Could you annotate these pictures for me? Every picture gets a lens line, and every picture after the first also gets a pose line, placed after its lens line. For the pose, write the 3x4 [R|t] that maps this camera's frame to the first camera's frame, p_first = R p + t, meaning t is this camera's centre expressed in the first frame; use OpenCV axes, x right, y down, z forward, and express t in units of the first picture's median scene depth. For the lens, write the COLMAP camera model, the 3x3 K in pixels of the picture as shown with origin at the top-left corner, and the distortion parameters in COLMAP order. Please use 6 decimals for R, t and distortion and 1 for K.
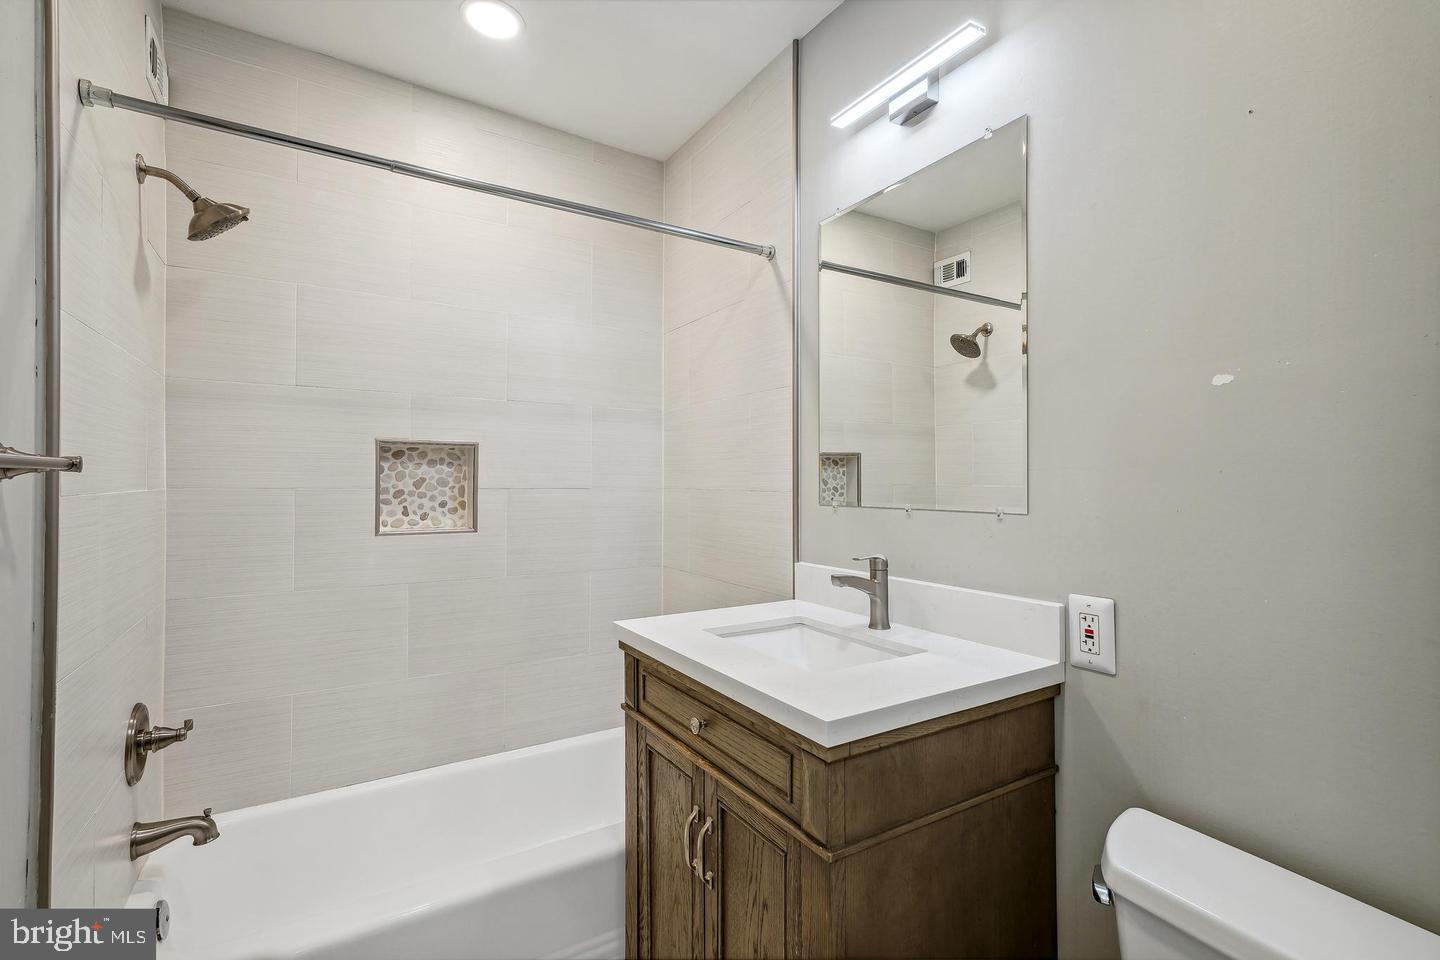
lens RADIAL K [[653.5, 0, 720.0], [0, 653.5, 480.0], [0, 0, 1]] dist [-0.002718, -0.000333]
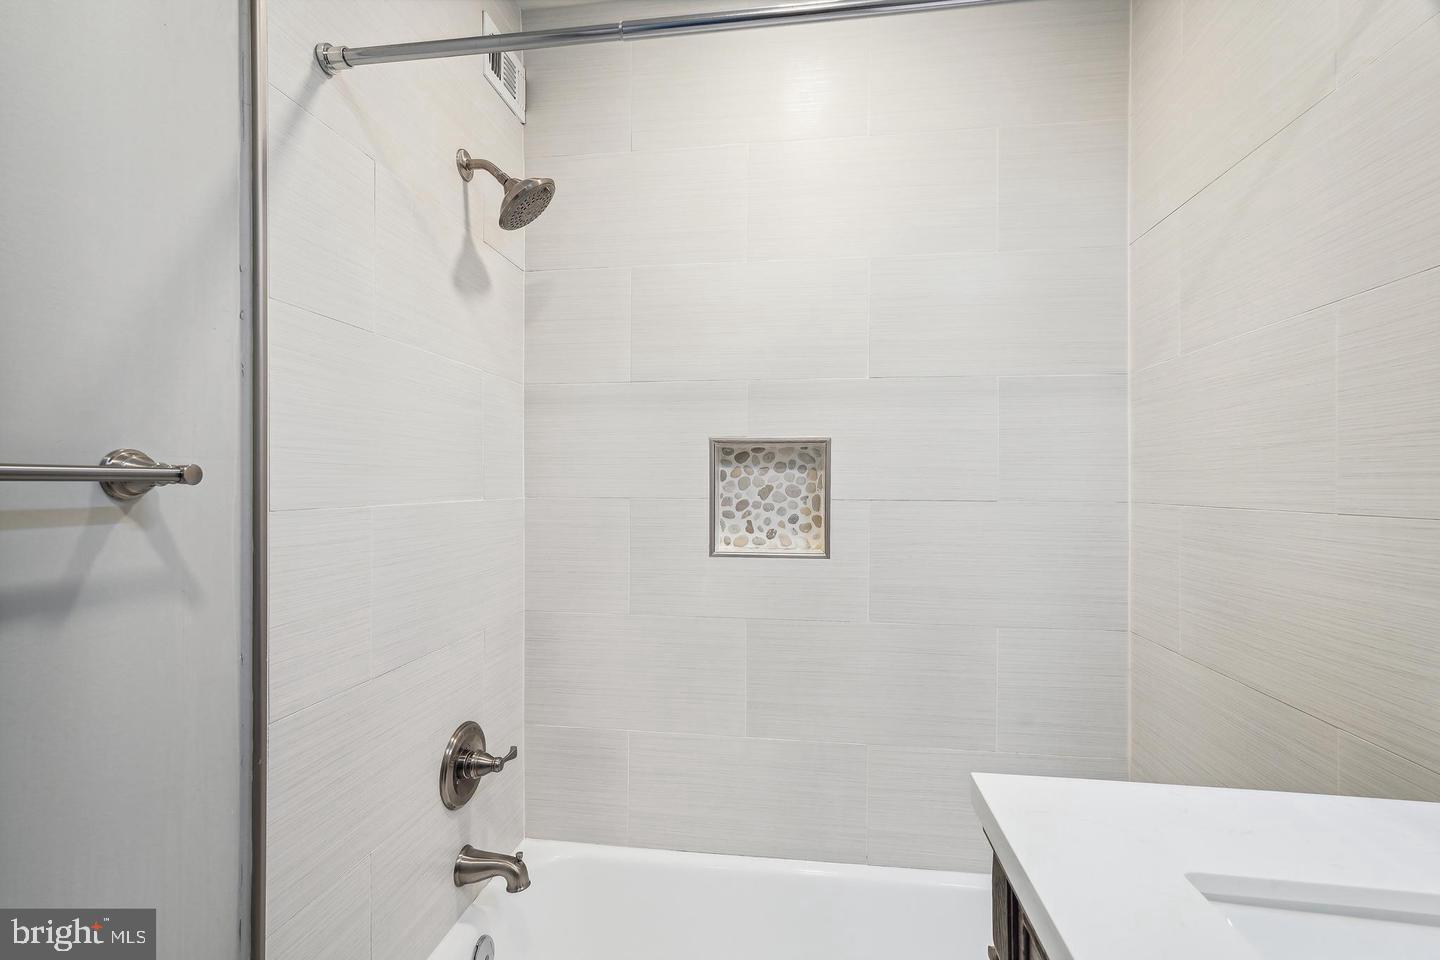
lens RADIAL K [[653.5, 0, 720.0], [0, 653.5, 480.0], [0, 0, 1]] dist [-0.002718, -0.000333]
pose [[0.770980, -0.004679, -0.636842, 0.005281], [0.001292, 0.999982, -0.005782, -0.005579], [0.636858, 0.003635, 0.770972, 0.350883]]
